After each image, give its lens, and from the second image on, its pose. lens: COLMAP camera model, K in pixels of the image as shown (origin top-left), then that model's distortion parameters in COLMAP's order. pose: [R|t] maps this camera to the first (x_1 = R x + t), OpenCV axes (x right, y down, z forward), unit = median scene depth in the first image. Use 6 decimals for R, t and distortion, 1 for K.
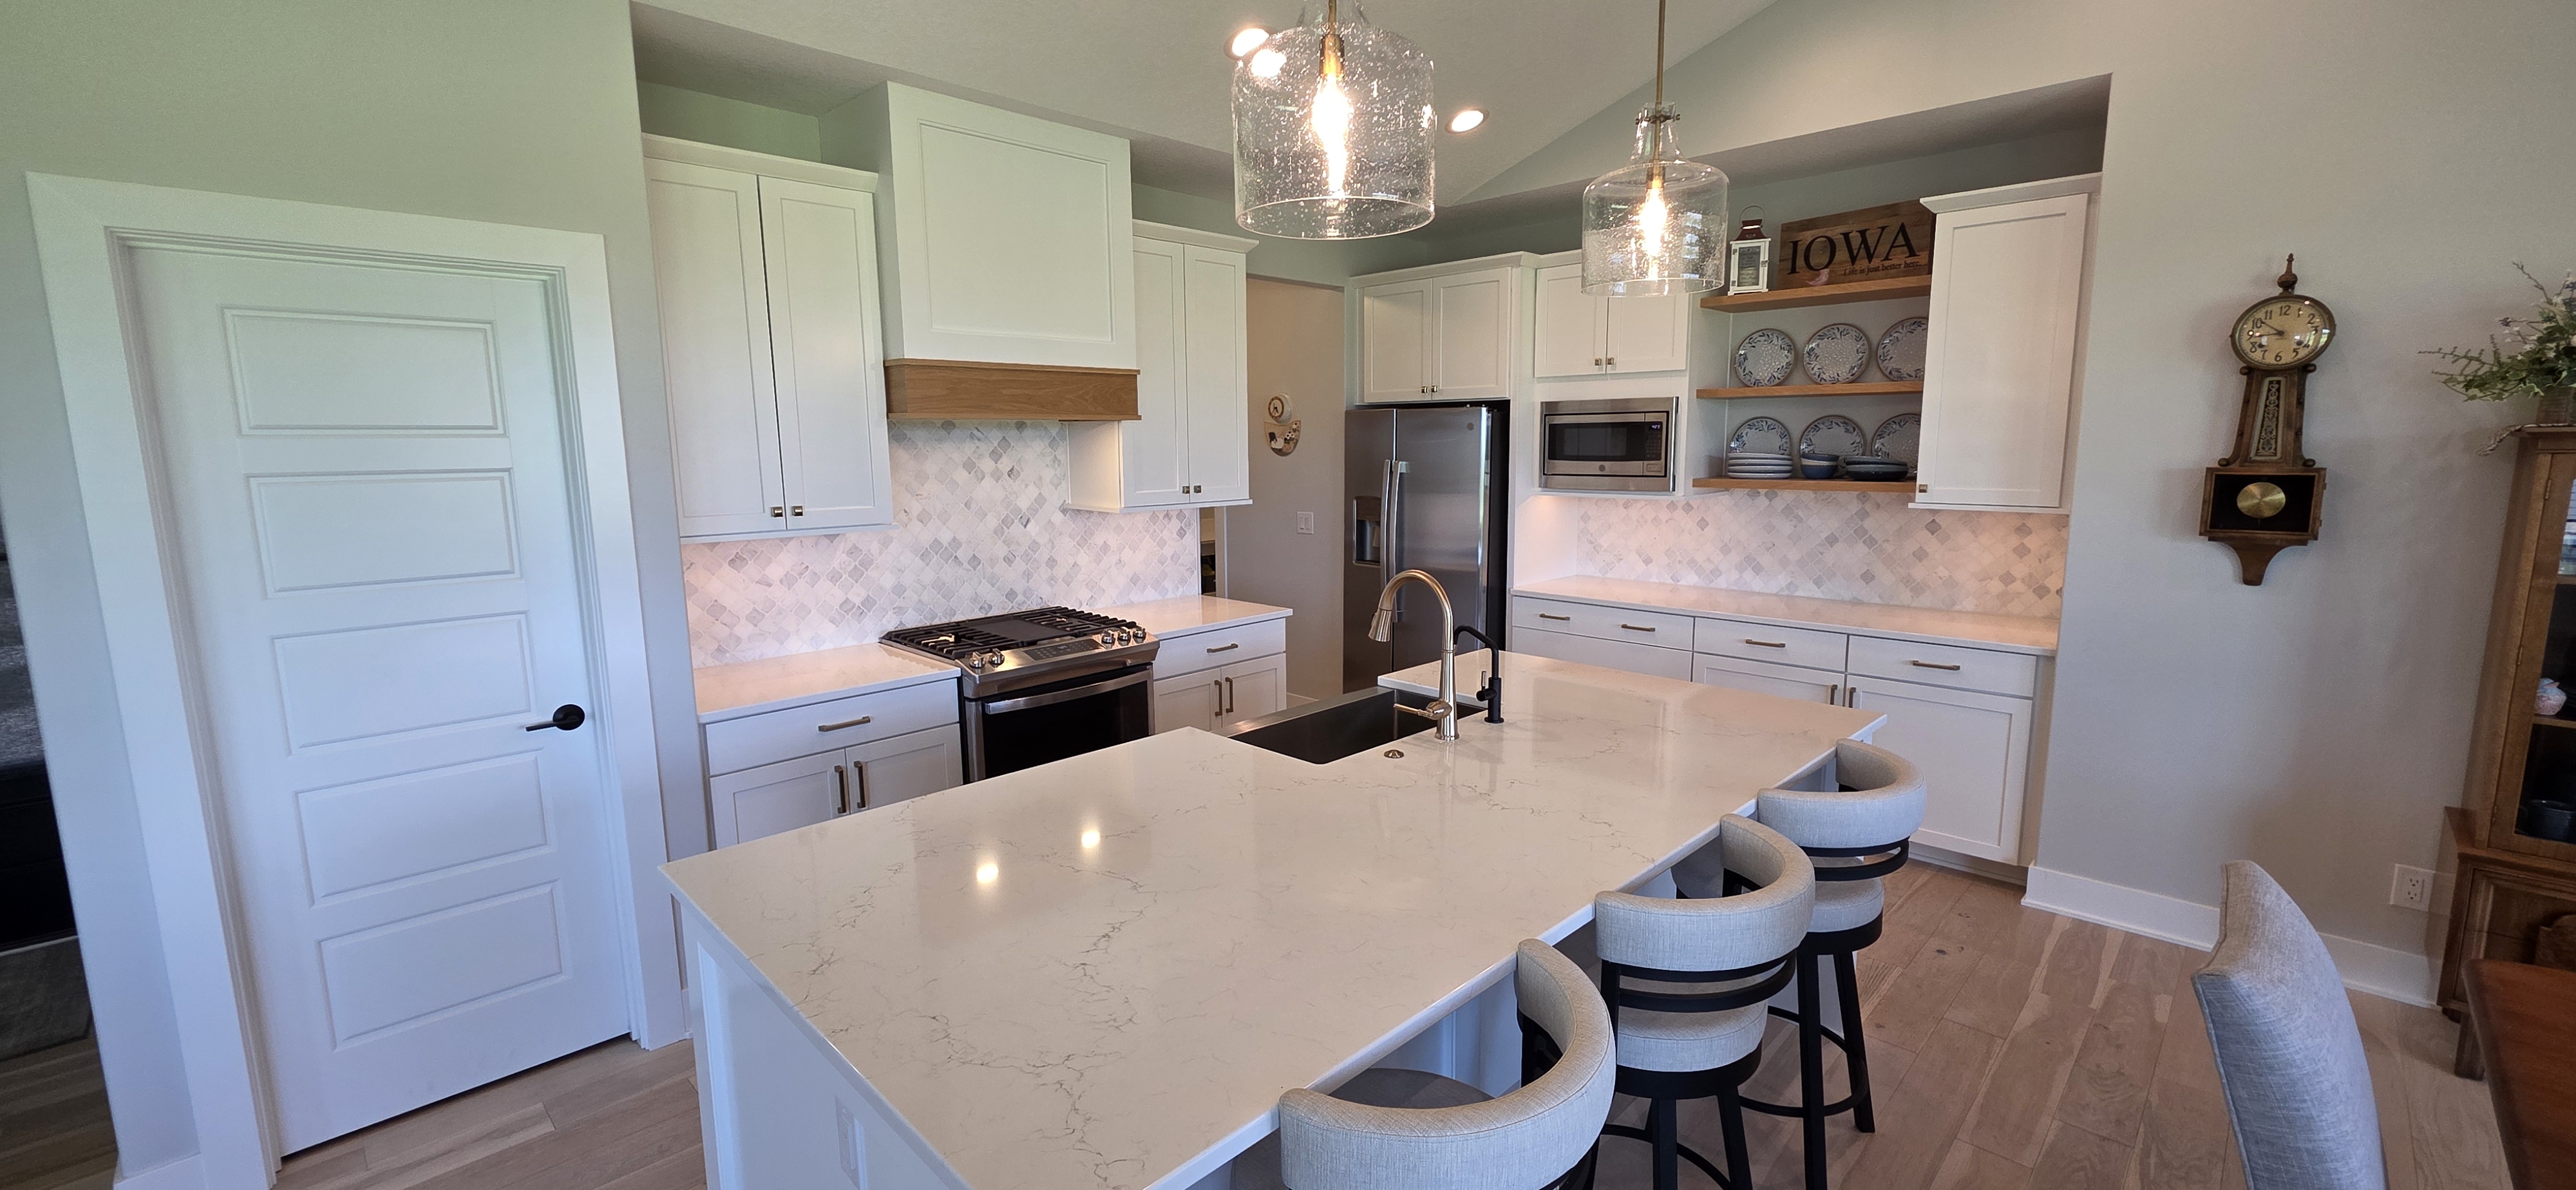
lens RADIAL K [[1030.8, 0, 1304.7], [0, 1030.8, 588.5], [0, 0, 1]] dist [0.002416, -0.000118]
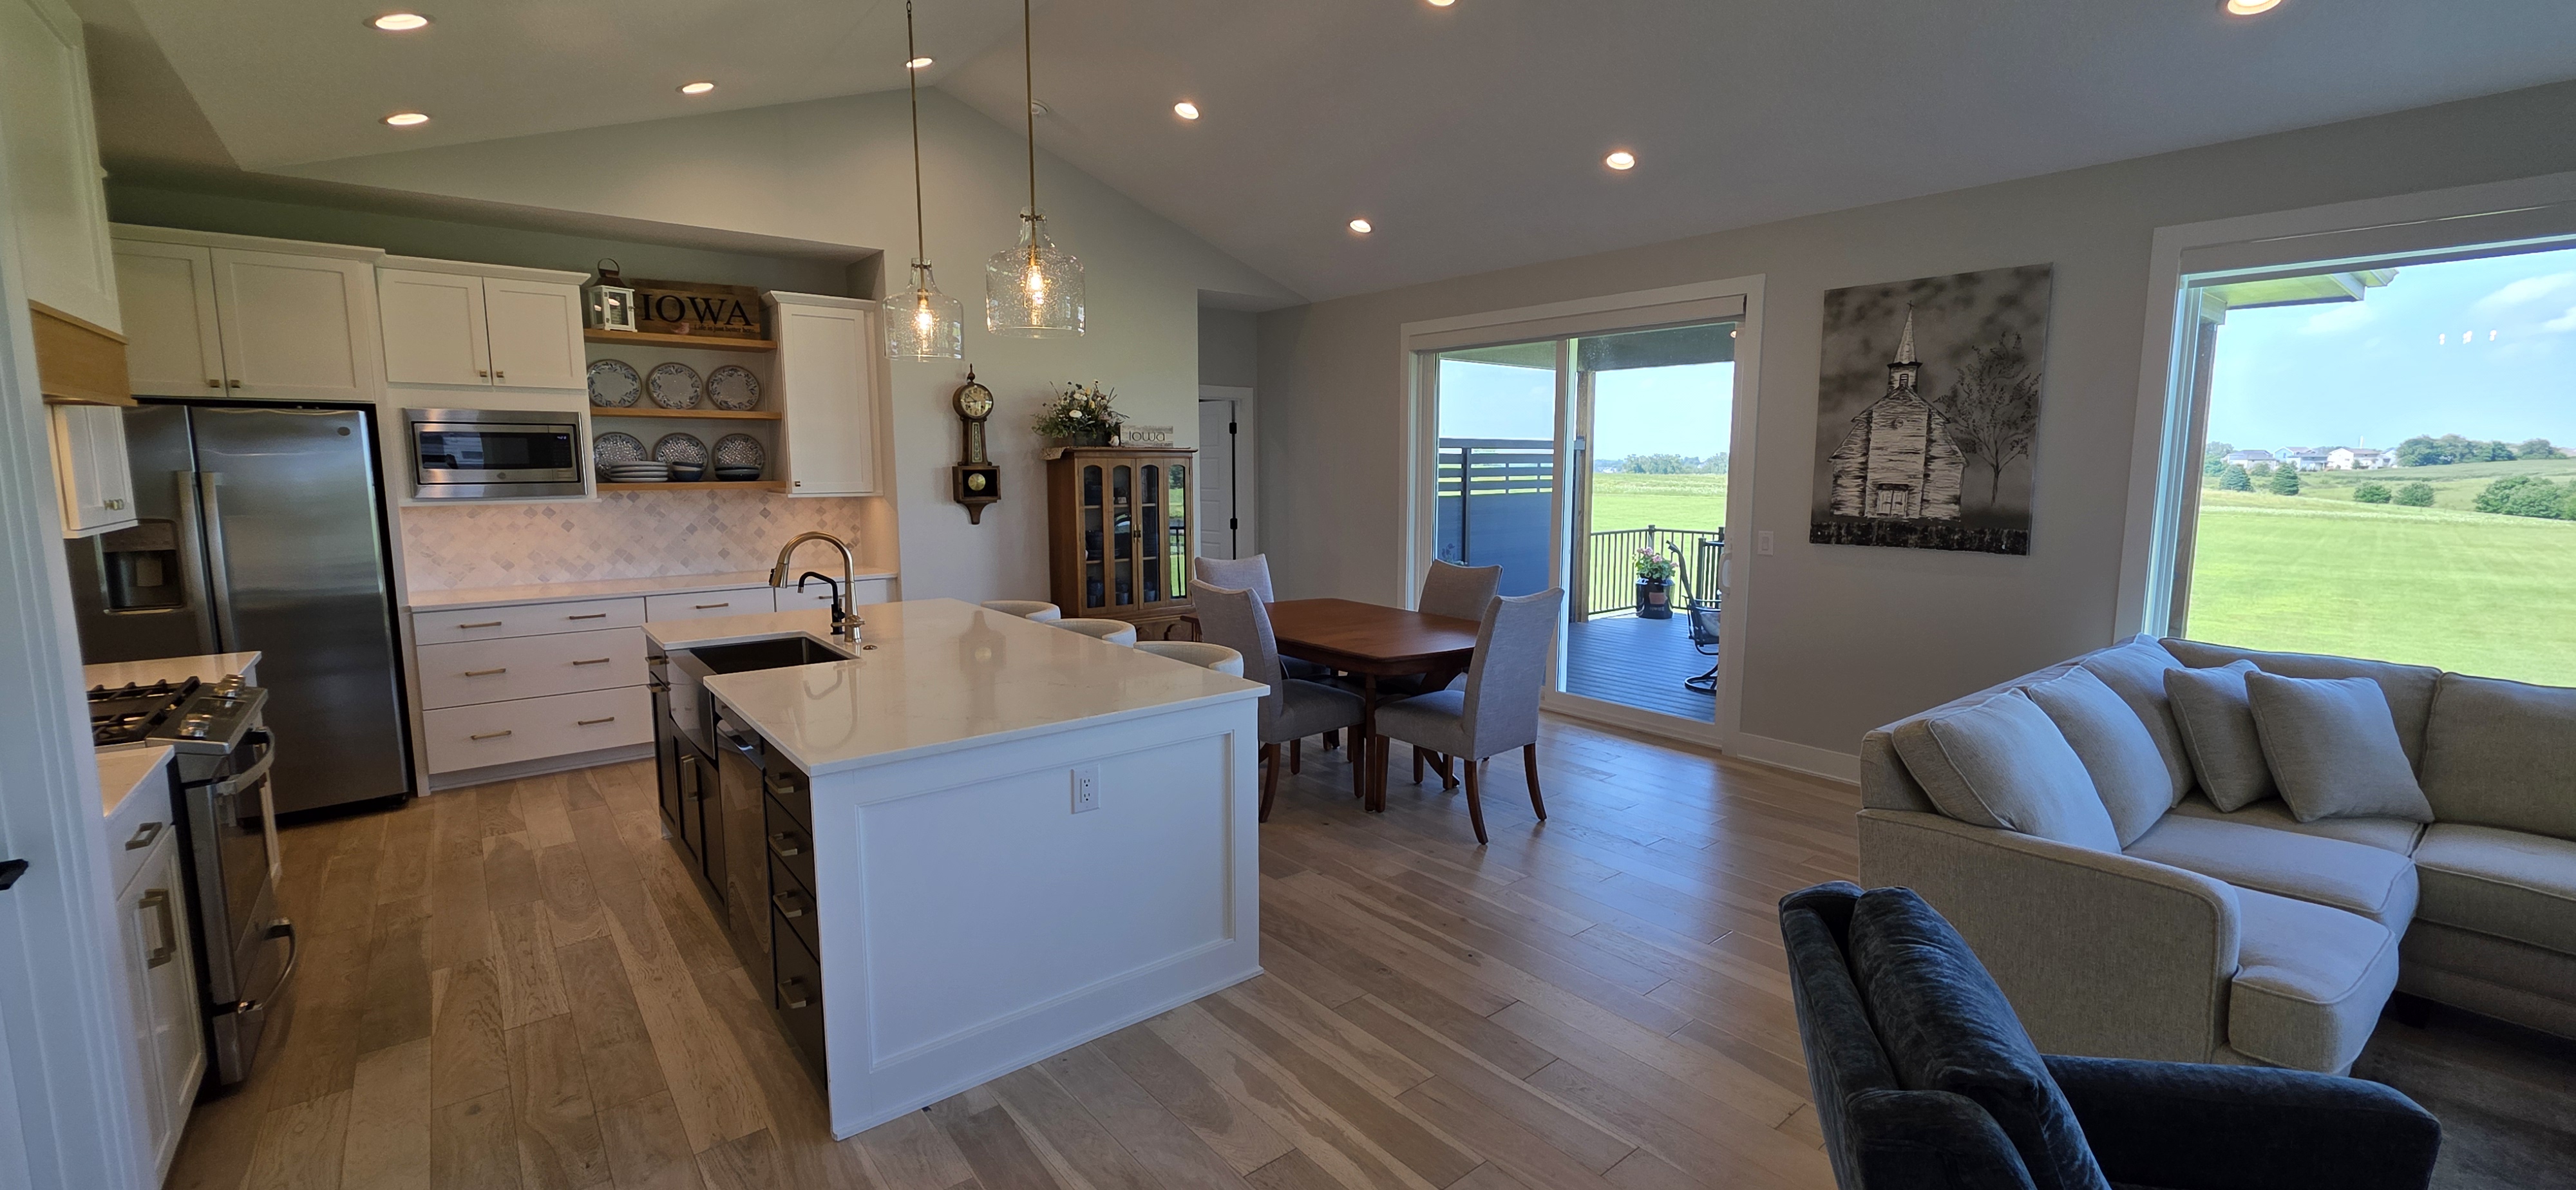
lens RADIAL K [[1034.0, 0, 1304.0], [0, 1034.0, 582.9], [0, 0, 1]] dist [0.001006, 0.000204]
pose [[0.104202, -0.109427, 0.988518, -0.739601], [0.143561, 0.985174, 0.093923, 0.008724], [-0.984140, 0.132126, 0.118367, 0.101677]]
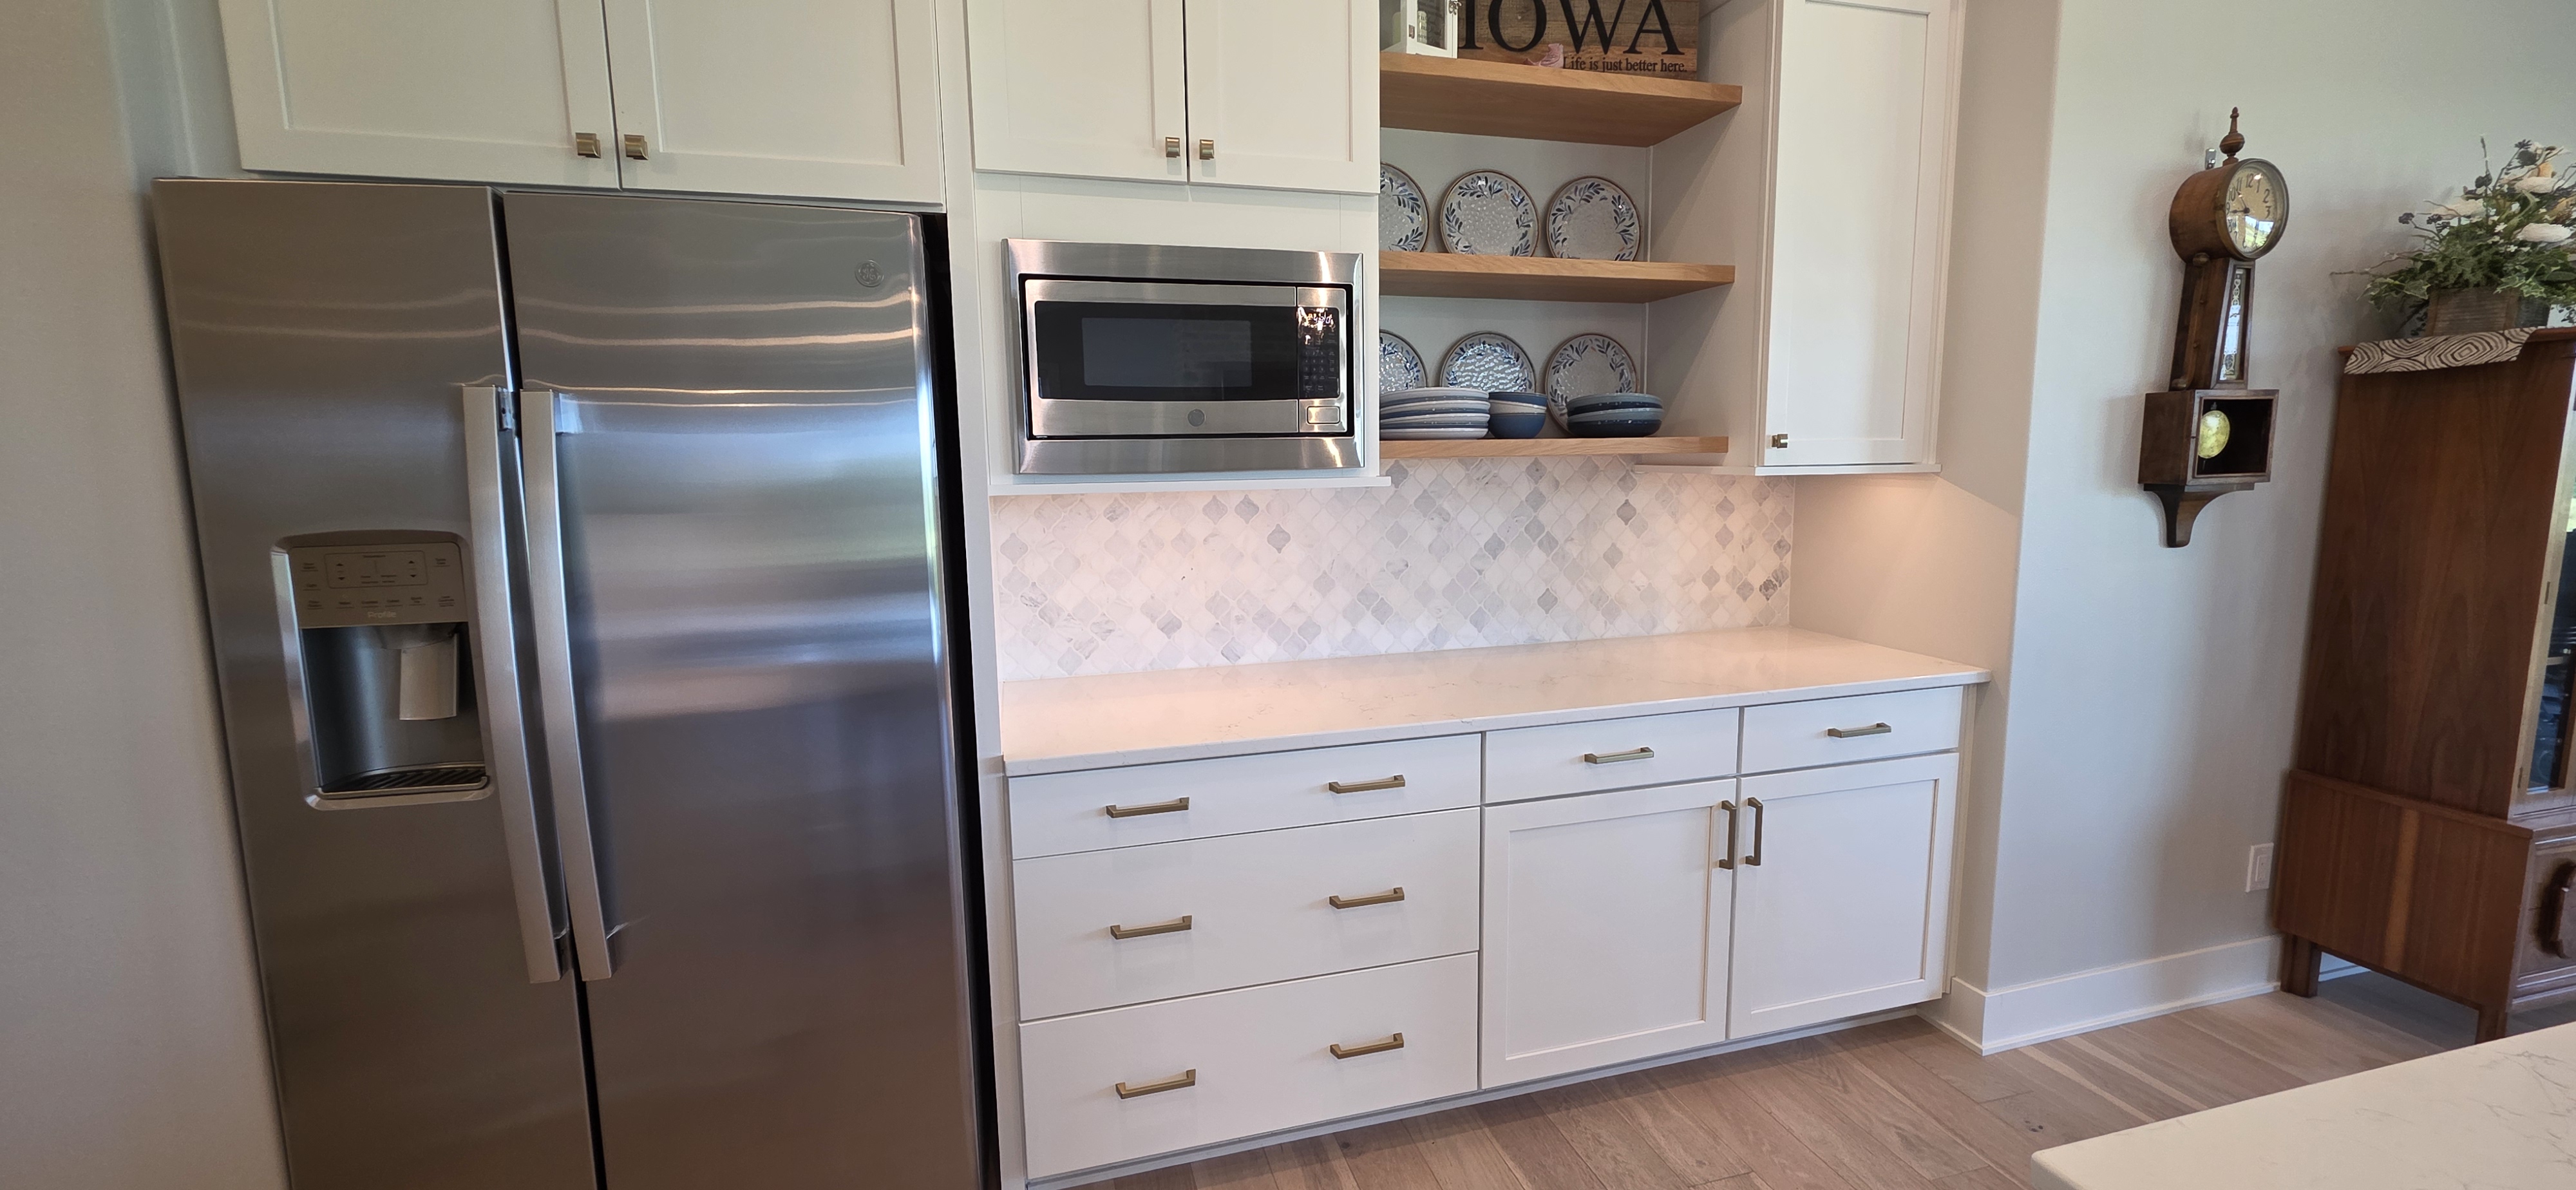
lens RADIAL K [[1034.3, 0, 1303.2], [0, 1034.3, 587.1], [0, 0, 1]] dist [0.000807, -0.000119]
pose [[0.495594, -0.111077, 0.861422, -0.054953], [0.134780, 0.989610, 0.050065, -0.071827], [-0.858033, 0.091291, 0.505416, 0.839696]]
